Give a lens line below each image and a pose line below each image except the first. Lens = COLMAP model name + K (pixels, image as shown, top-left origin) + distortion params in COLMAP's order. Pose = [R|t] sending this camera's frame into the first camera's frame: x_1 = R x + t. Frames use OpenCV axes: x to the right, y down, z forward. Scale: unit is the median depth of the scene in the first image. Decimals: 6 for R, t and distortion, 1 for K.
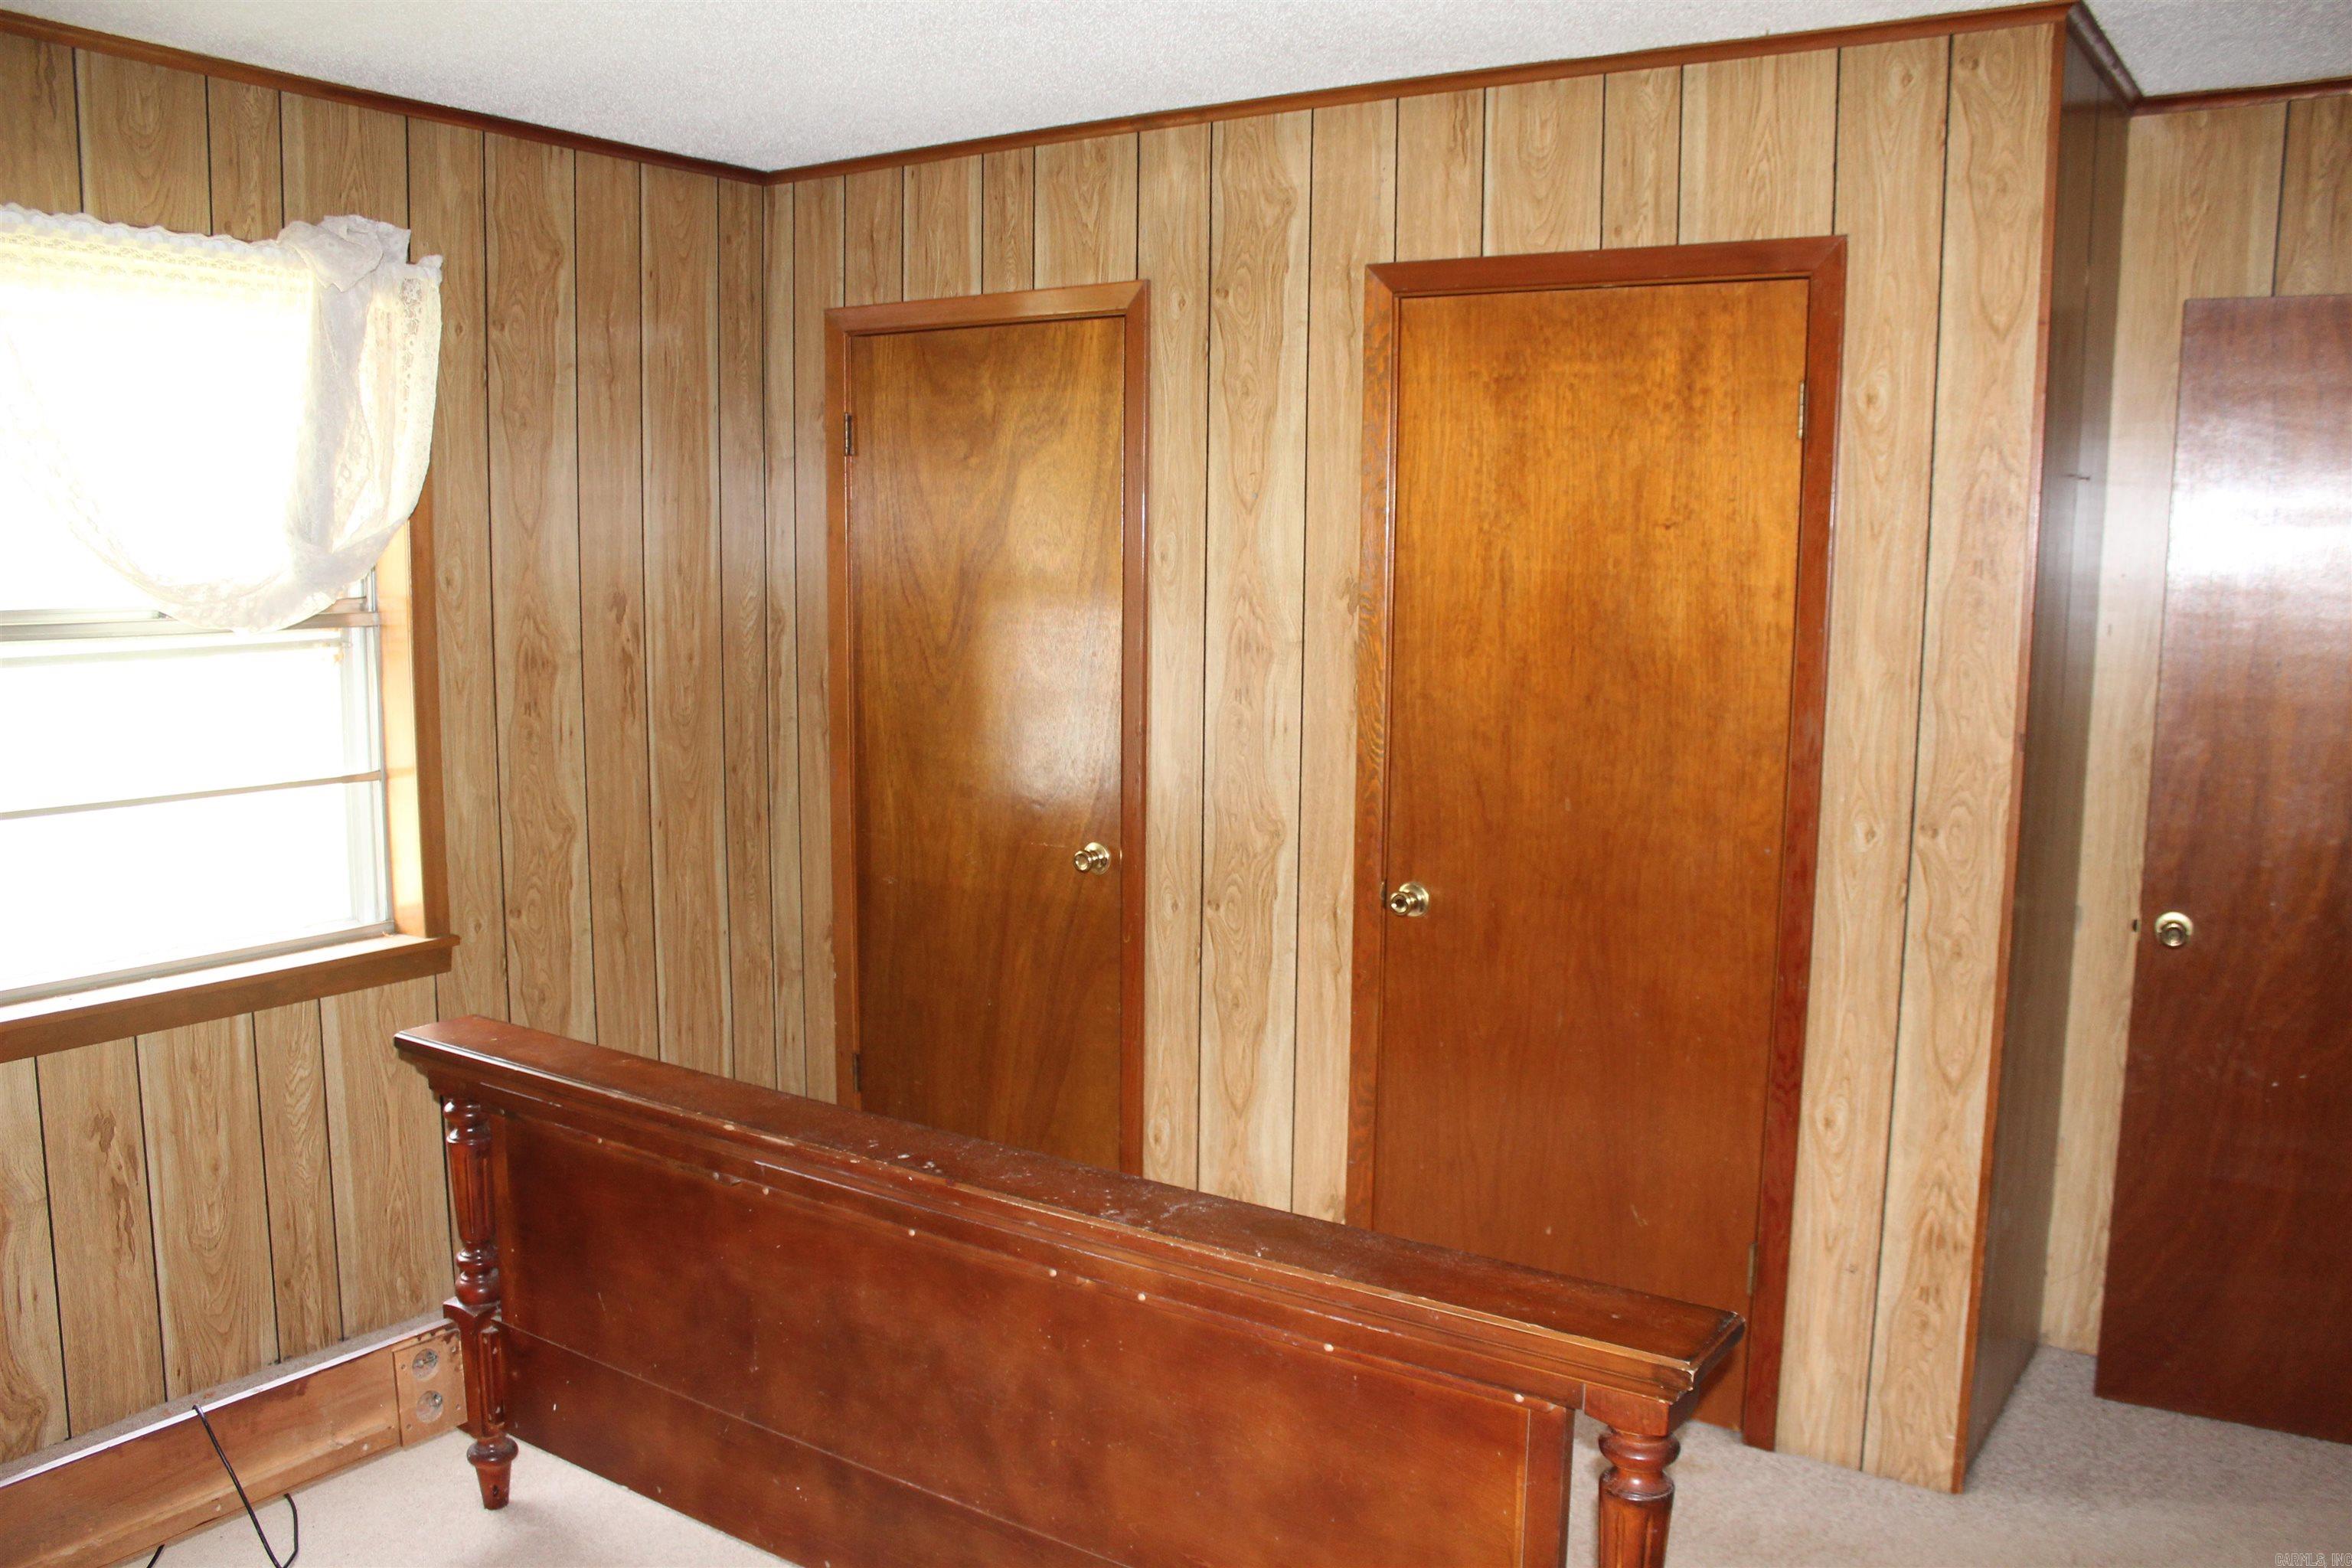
lens RADIAL K [[2002.5, 0, 1176.0], [0, 2002.5, 784.0], [0, 0, 1]] dist [-0.136801, 0.171673]
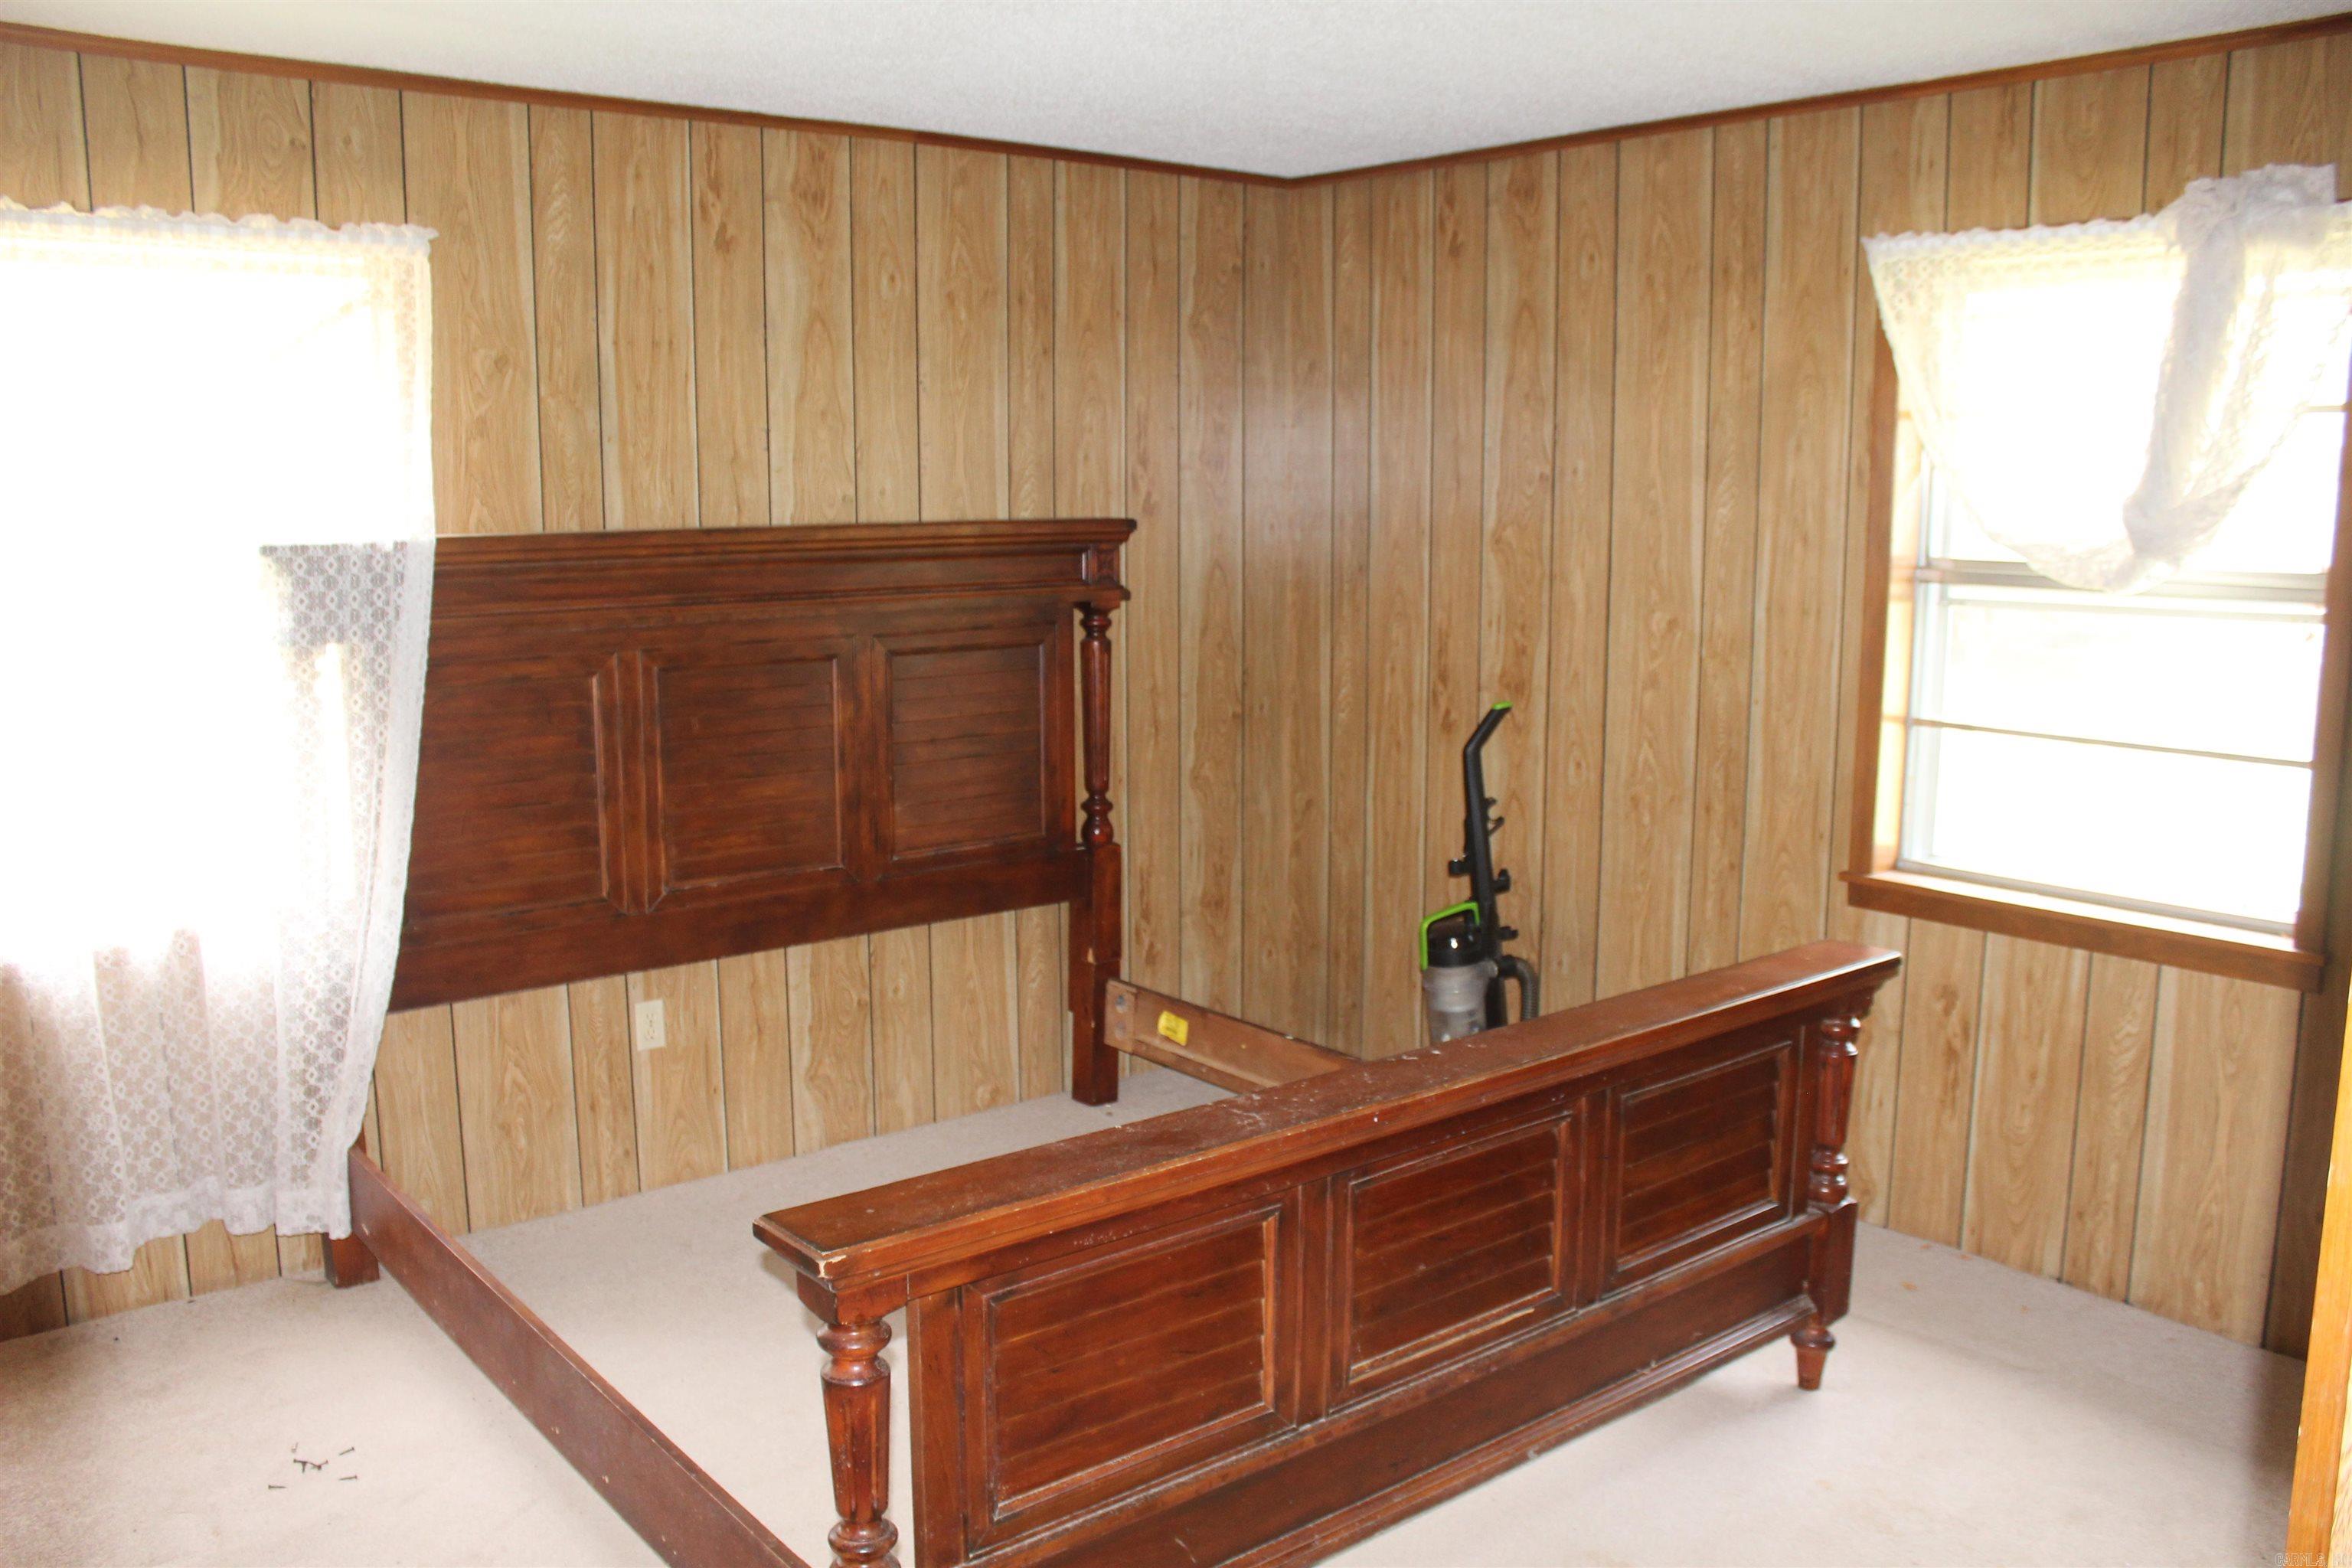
lens RADIAL K [[2002.5, 0, 1176.0], [0, 2002.5, 784.0], [0, 0, 1]] dist [-0.136801, 0.171673]
pose [[-0.271295, 0.139543, -0.952327, 0.678858], [-0.129210, 0.975198, 0.179703, -0.101474], [0.953784, 0.171803, -0.246536, 0.795299]]
